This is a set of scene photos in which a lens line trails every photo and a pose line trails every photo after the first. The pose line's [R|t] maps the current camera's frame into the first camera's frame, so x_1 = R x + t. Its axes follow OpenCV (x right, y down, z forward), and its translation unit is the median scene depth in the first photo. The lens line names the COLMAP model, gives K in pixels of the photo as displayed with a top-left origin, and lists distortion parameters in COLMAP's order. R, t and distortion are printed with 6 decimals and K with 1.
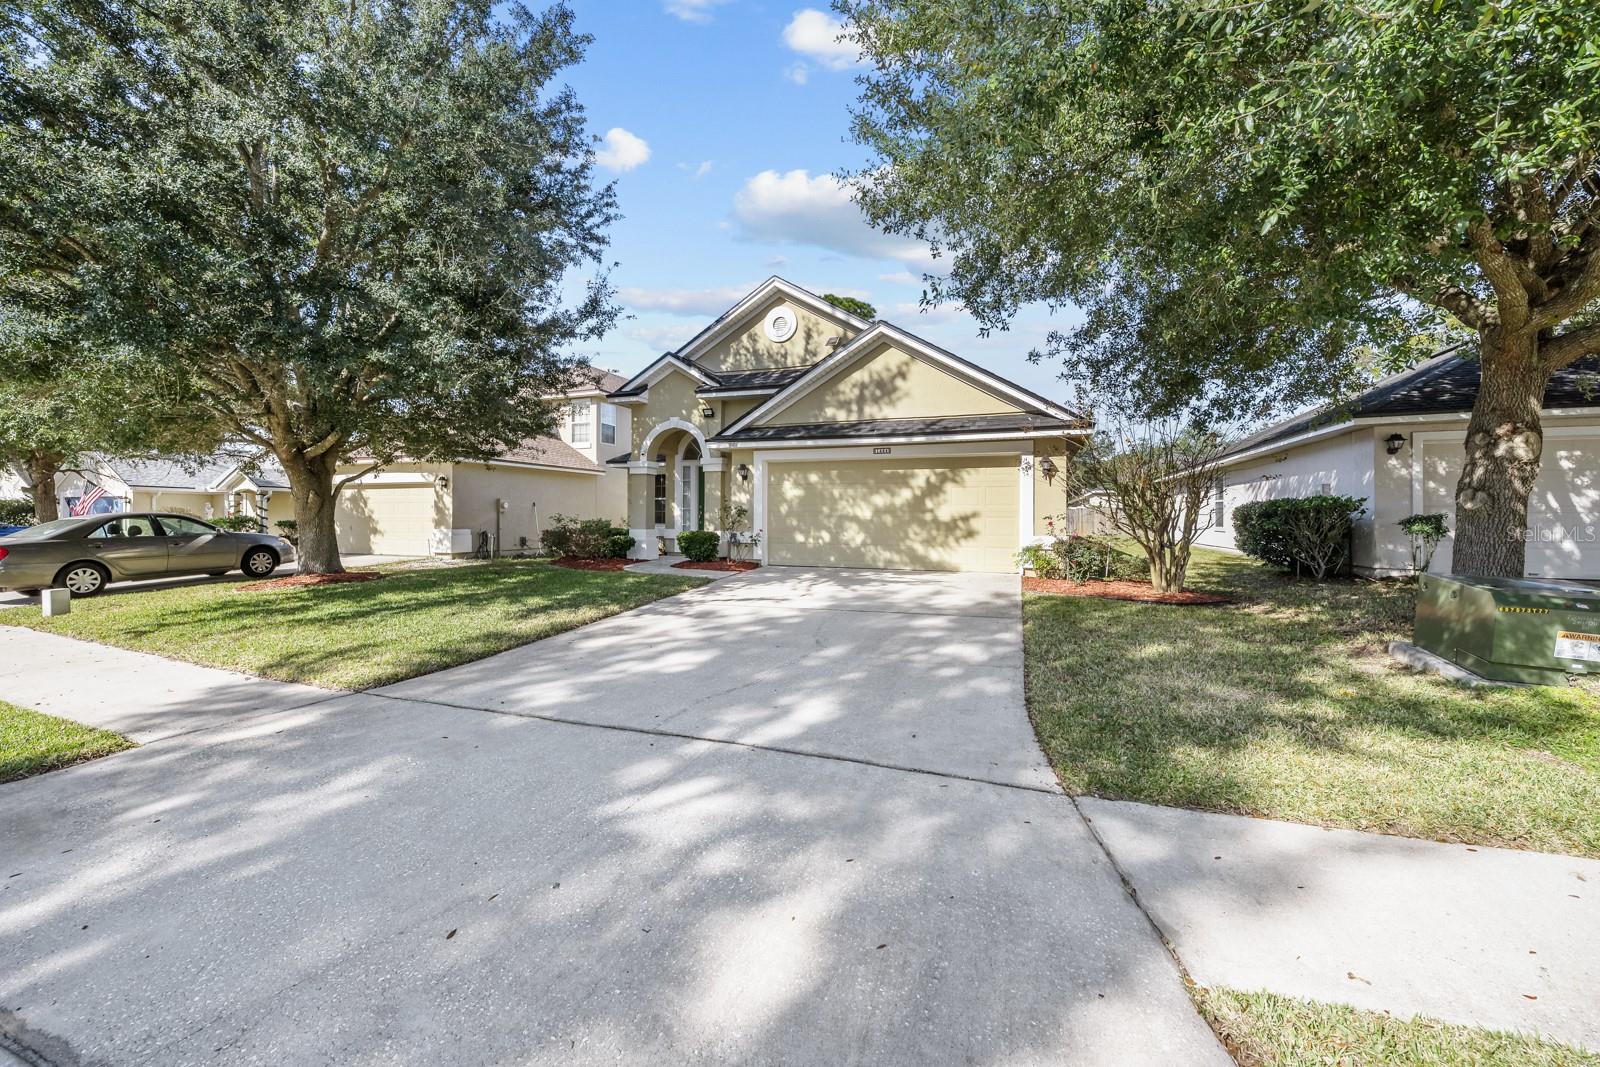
lens RADIAL K [[643.8, 0, 779.4], [0, 643.8, 510.2], [0, 0, 1]] dist [-0.001717, -0.000119]
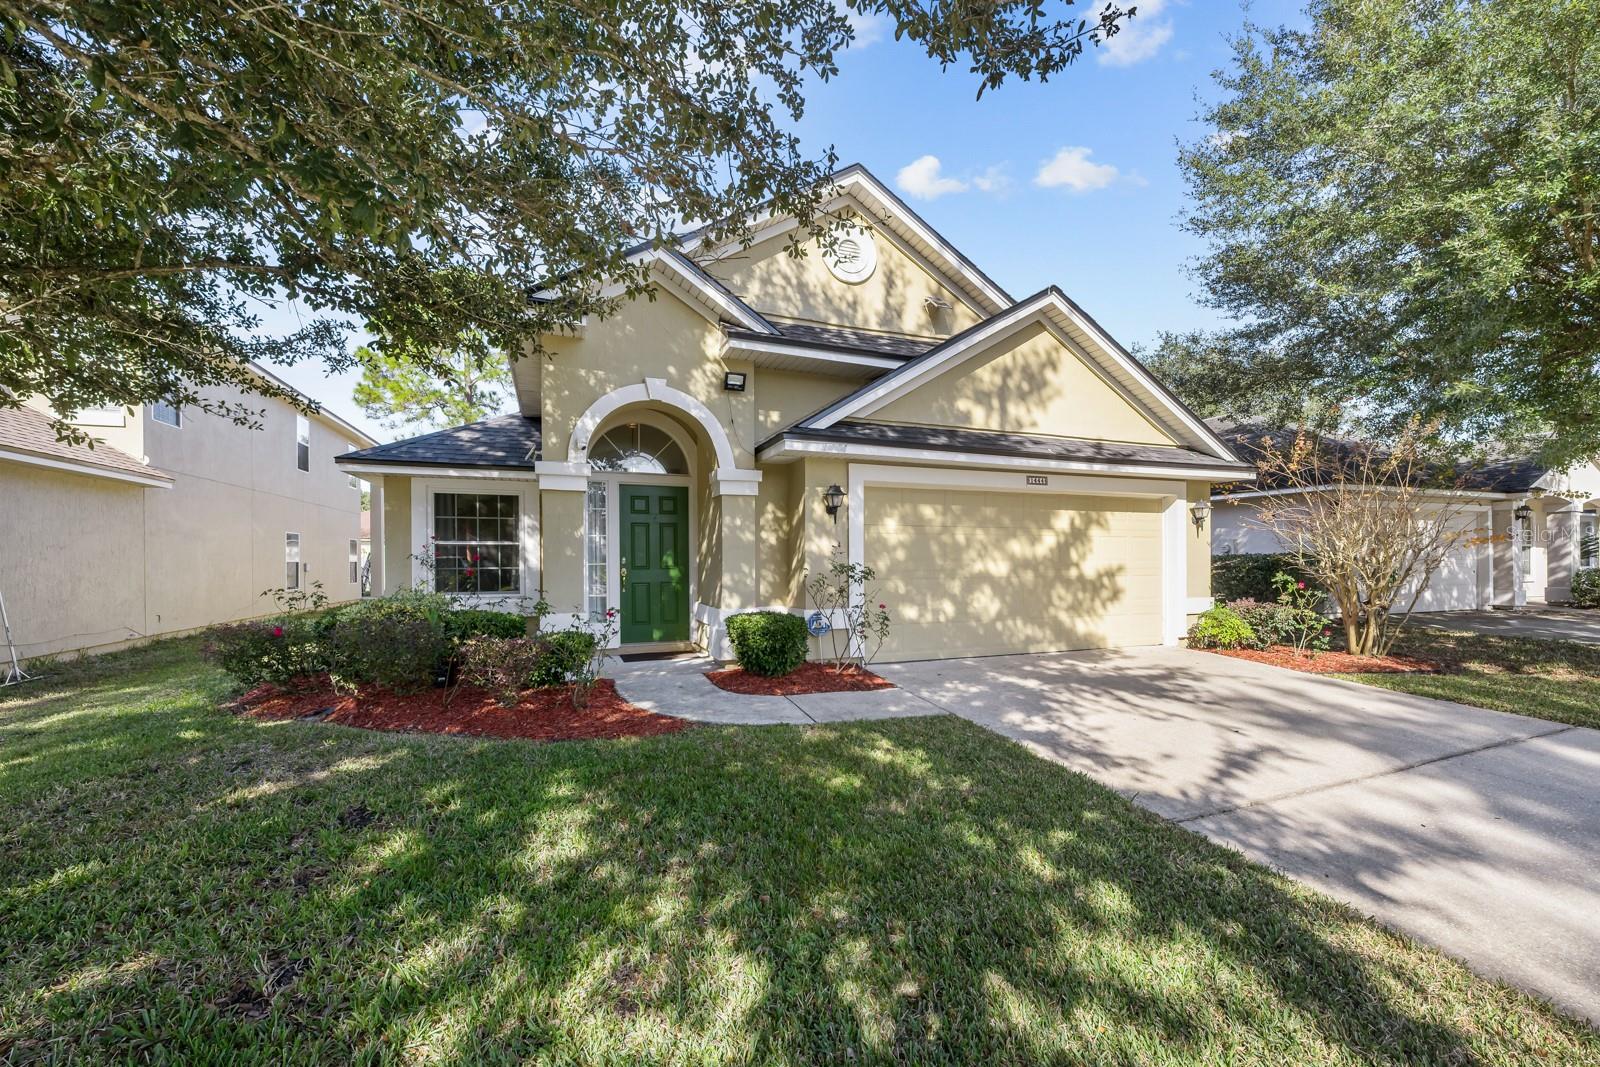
lens RADIAL K [[649.4, 0, 779.9], [0, 649.4, 545.2], [0, 0, 1]] dist [-0.000338, -0.000035]
pose [[0.747373, -0.000362, 0.664405, -0.493000], [0.003313, 0.999989, -0.003181, -0.019727], [-0.664397, 0.004578, 0.747366, 0.671124]]
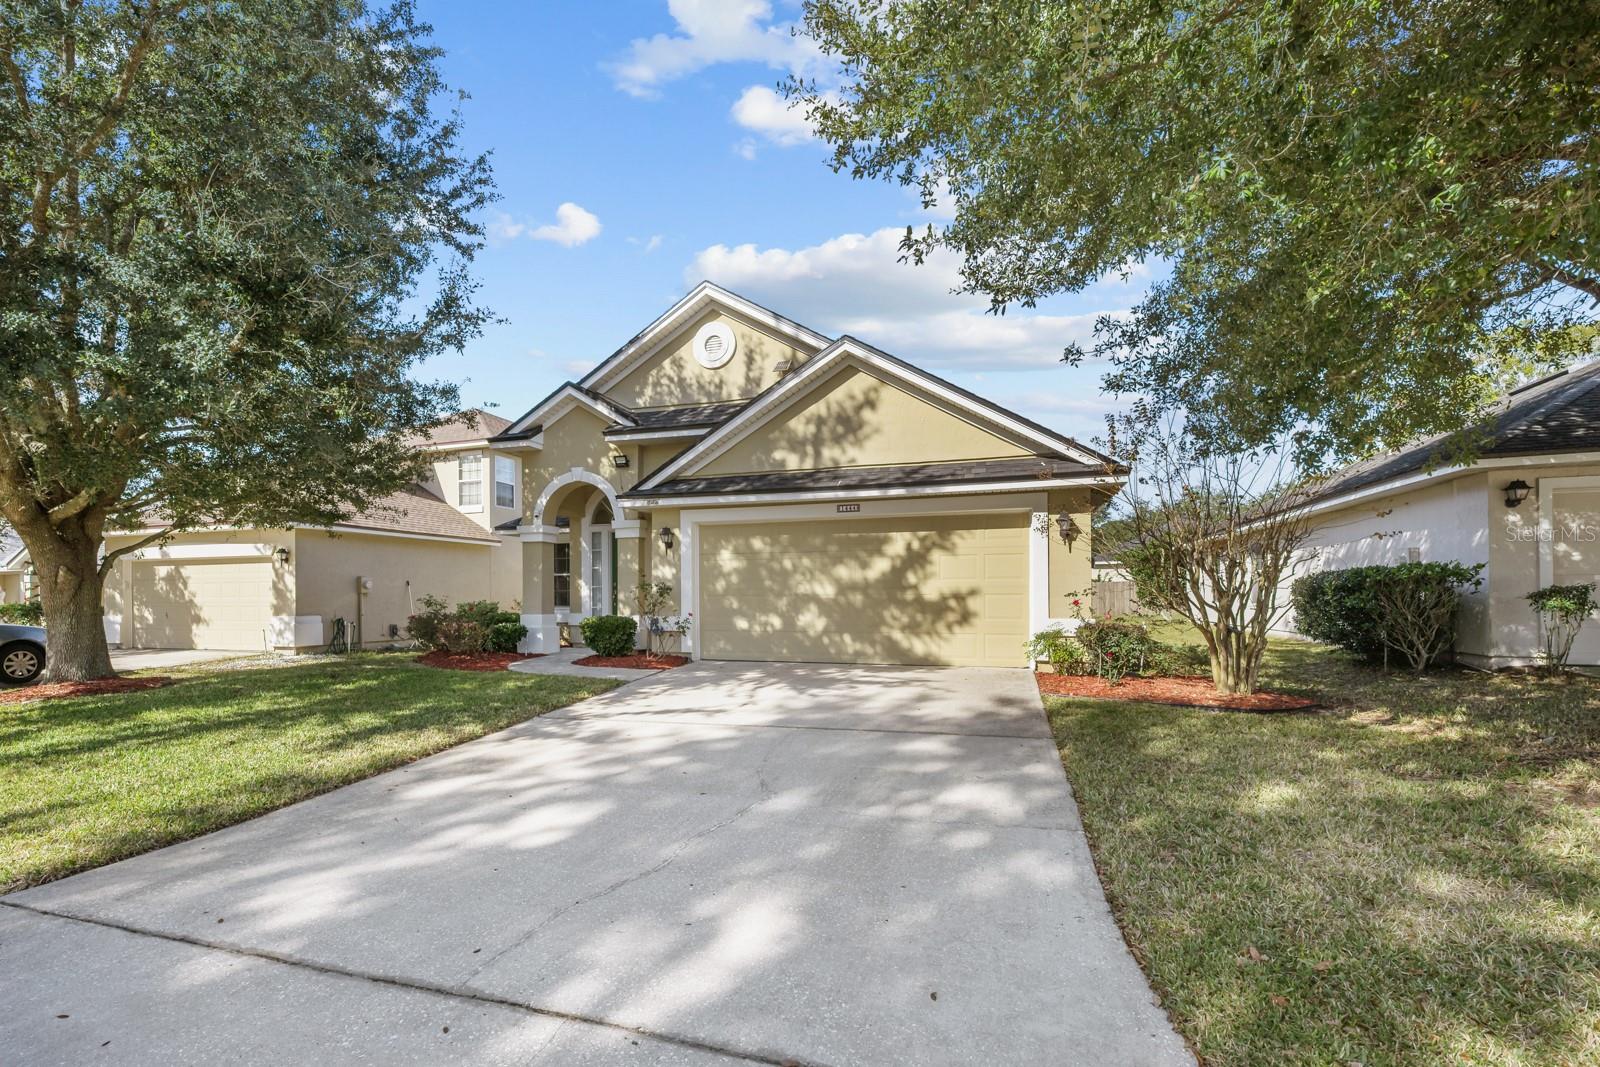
lens RADIAL K [[738.0, 0, 752.7], [0, 738.0, 592.0], [0, 0, 1]] dist [0.000563, -0.000002]
pose [[0.999193, -0.009120, 0.039116, 0.011774], [0.008916, 0.999946, 0.005395, 0.000785], [-0.039163, -0.005041, 0.999220, 0.133323]]
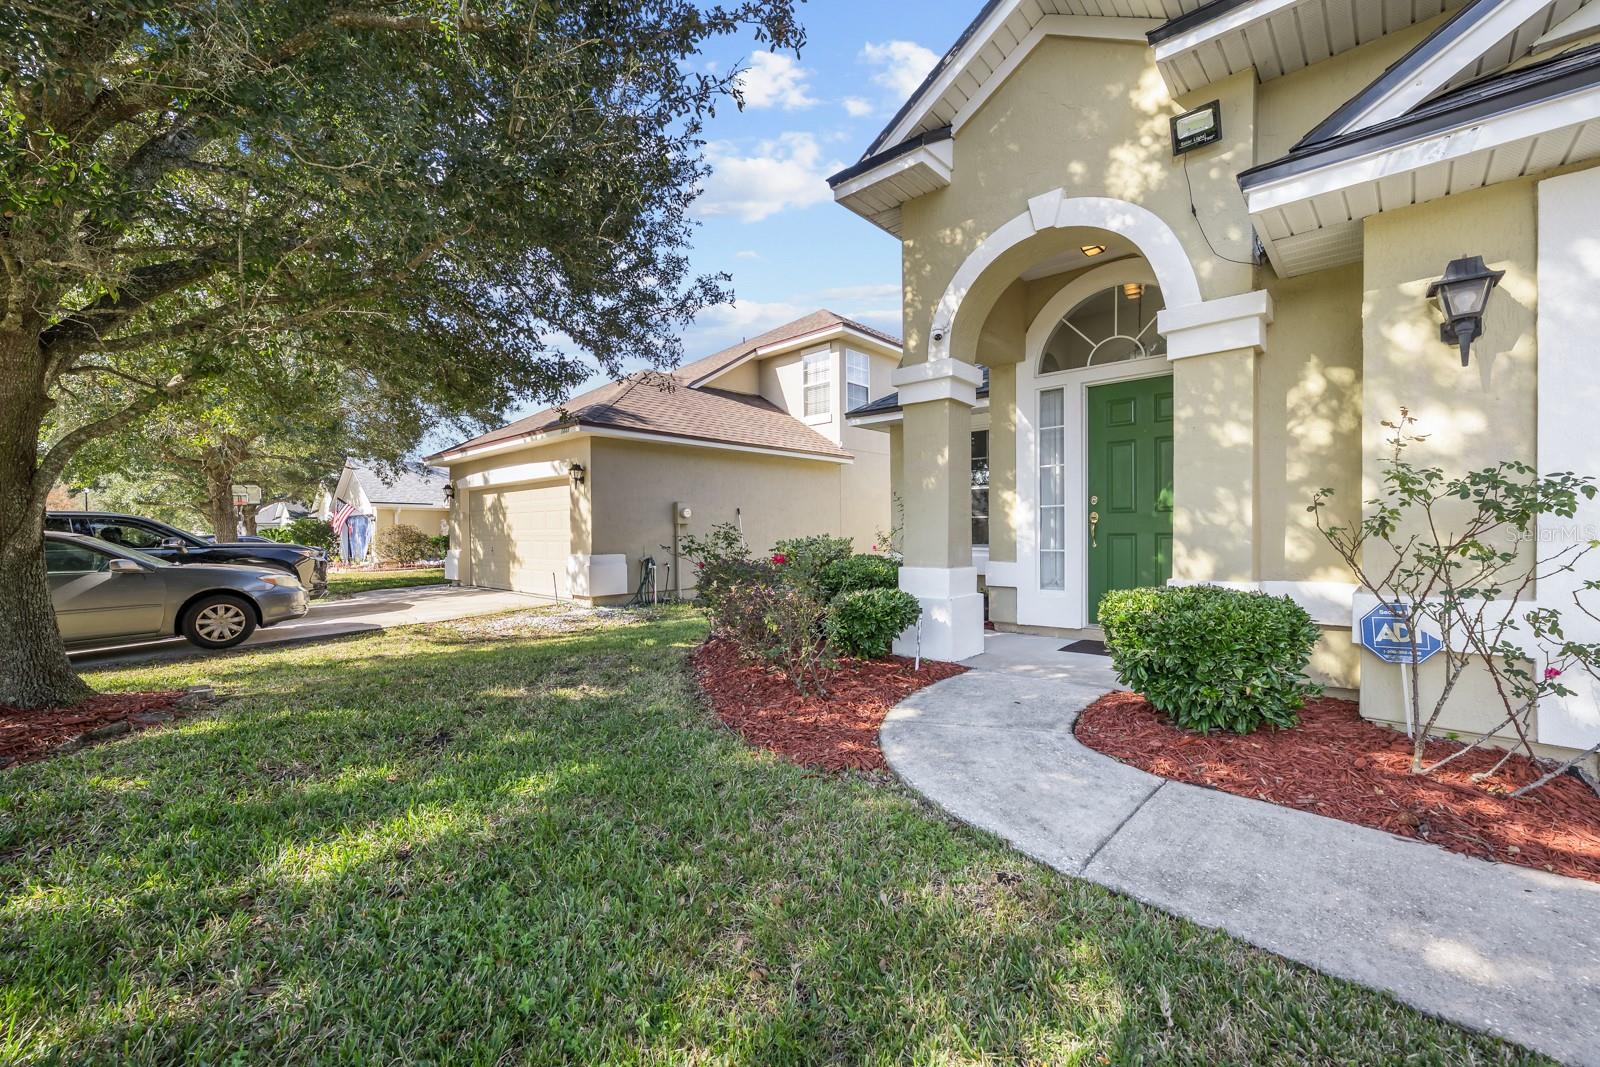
lens RADIAL K [[632.7, 0, 814.1], [0, 632.7, 530.8], [0, 0, 1]] dist [-0.000885, 0.000016]
pose [[0.939782, -0.009496, -0.341642, -0.193504], [0.012779, 0.999891, 0.007360, 0.009227], [0.341535, -0.011283, 0.939801, 0.808085]]
